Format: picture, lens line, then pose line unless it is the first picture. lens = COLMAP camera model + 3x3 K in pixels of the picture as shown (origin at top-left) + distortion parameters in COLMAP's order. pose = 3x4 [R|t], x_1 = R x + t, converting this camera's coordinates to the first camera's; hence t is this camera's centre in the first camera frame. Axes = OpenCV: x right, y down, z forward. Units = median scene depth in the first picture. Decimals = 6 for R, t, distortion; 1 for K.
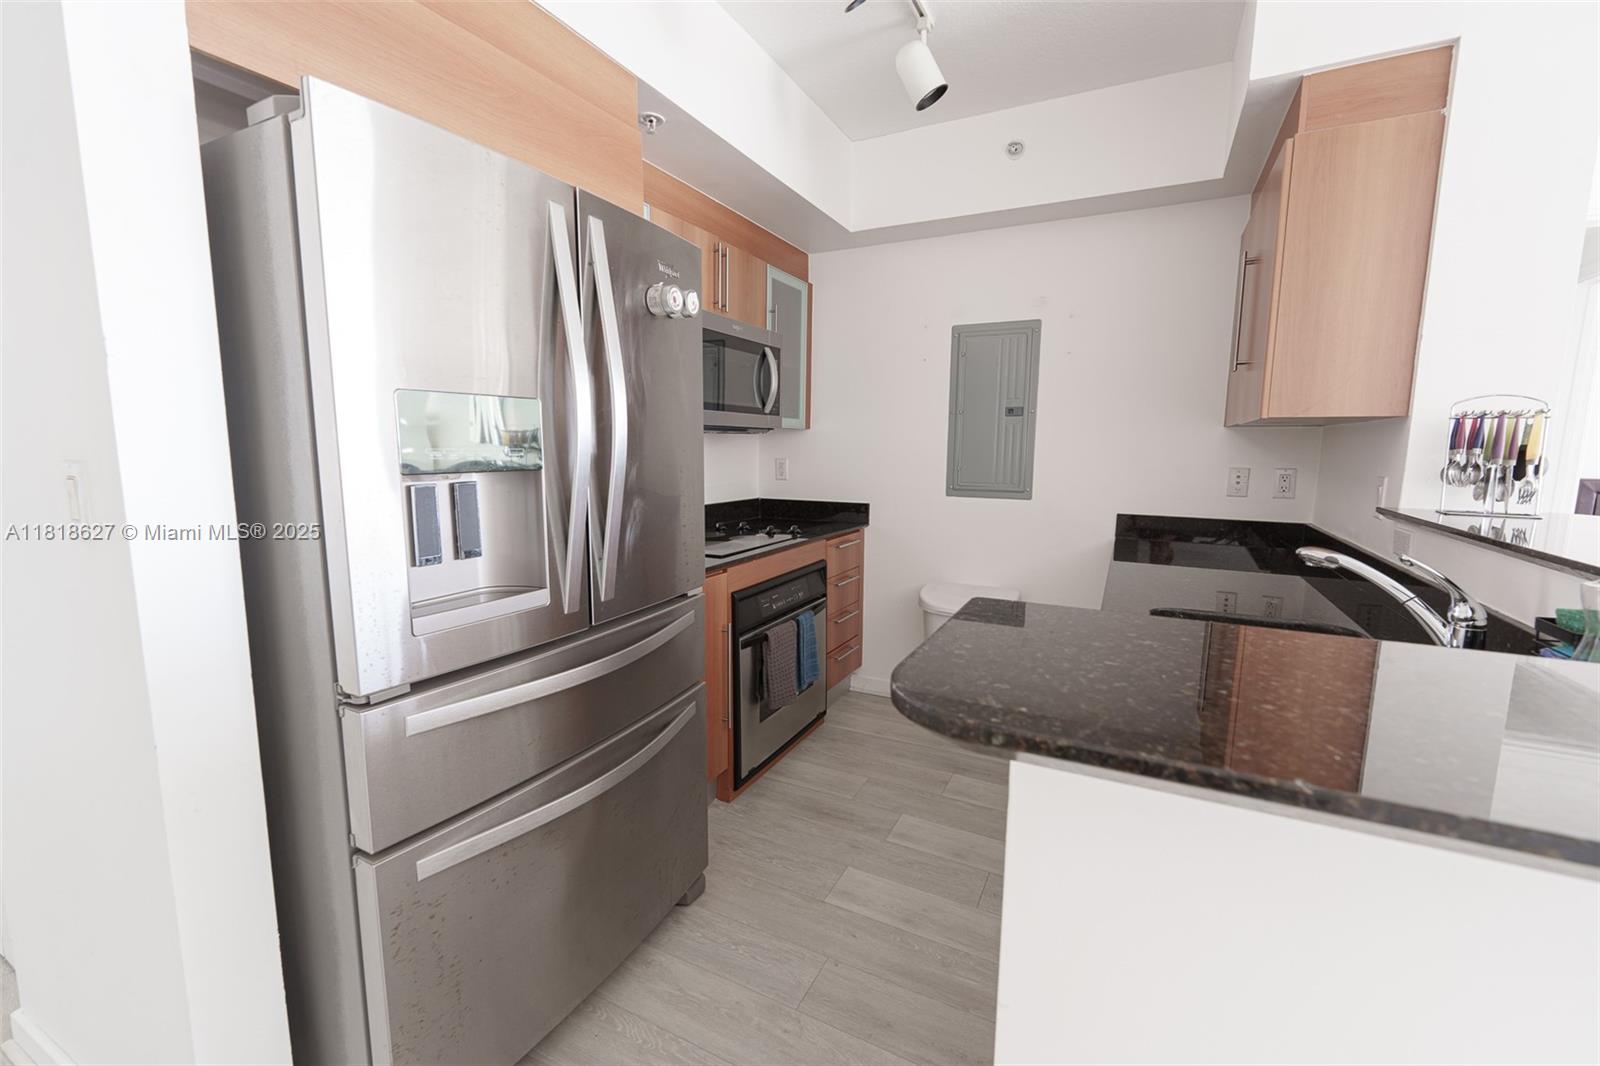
lens RADIAL K [[667.6, 0, 801.7], [0, 667.6, 535.2], [0, 0, 1]] dist [-0.001370, -0.000107]
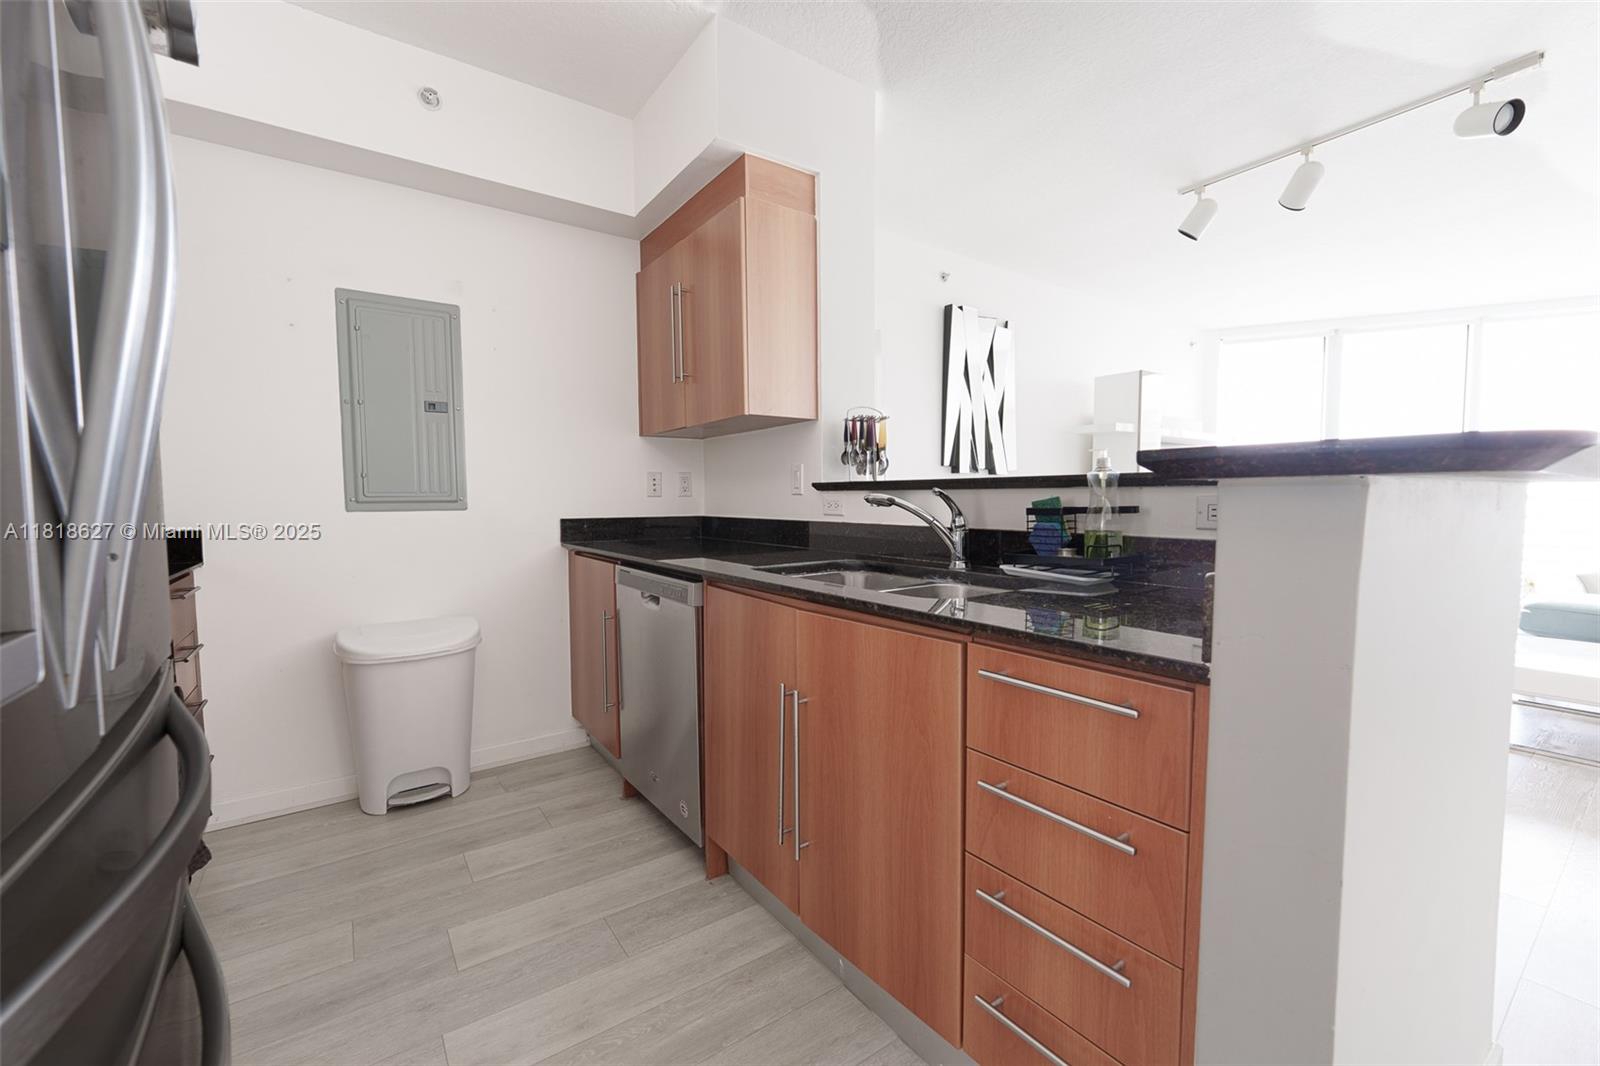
lens RADIAL K [[651.1, 0, 799.2], [0, 651.1, 534.8], [0, 0, 1]] dist [-0.000279, -0.000169]
pose [[0.462069, -0.061982, 0.884675, -0.274047], [0.131383, 0.991331, 0.000832, 0.046296], [-0.877058, 0.115847, 0.466207, 0.298843]]
